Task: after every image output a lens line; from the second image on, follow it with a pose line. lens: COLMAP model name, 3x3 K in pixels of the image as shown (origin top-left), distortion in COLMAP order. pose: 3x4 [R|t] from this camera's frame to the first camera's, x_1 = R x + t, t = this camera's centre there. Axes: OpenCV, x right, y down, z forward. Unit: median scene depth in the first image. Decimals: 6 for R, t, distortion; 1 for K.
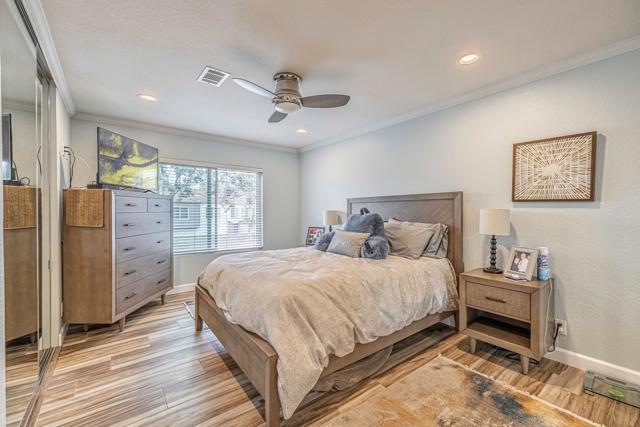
lens RADIAL K [[267.4, 0, 316.9], [0, 267.4, 213.7], [0, 0, 1]] dist [0.000977, 0.000181]
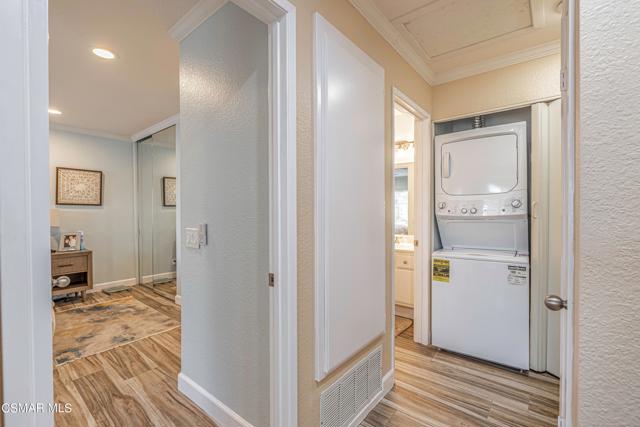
lens RADIAL K [[284.8, 0, 322.6], [0, 284.8, 214.1], [0, 0, 1]] dist [-0.013525, -0.000040]
pose [[-0.237147, -0.017394, 0.971318, -1.247934], [0.013471, 0.999685, 0.021191, -0.004546], [-0.971380, 0.018110, -0.236838, -0.101744]]
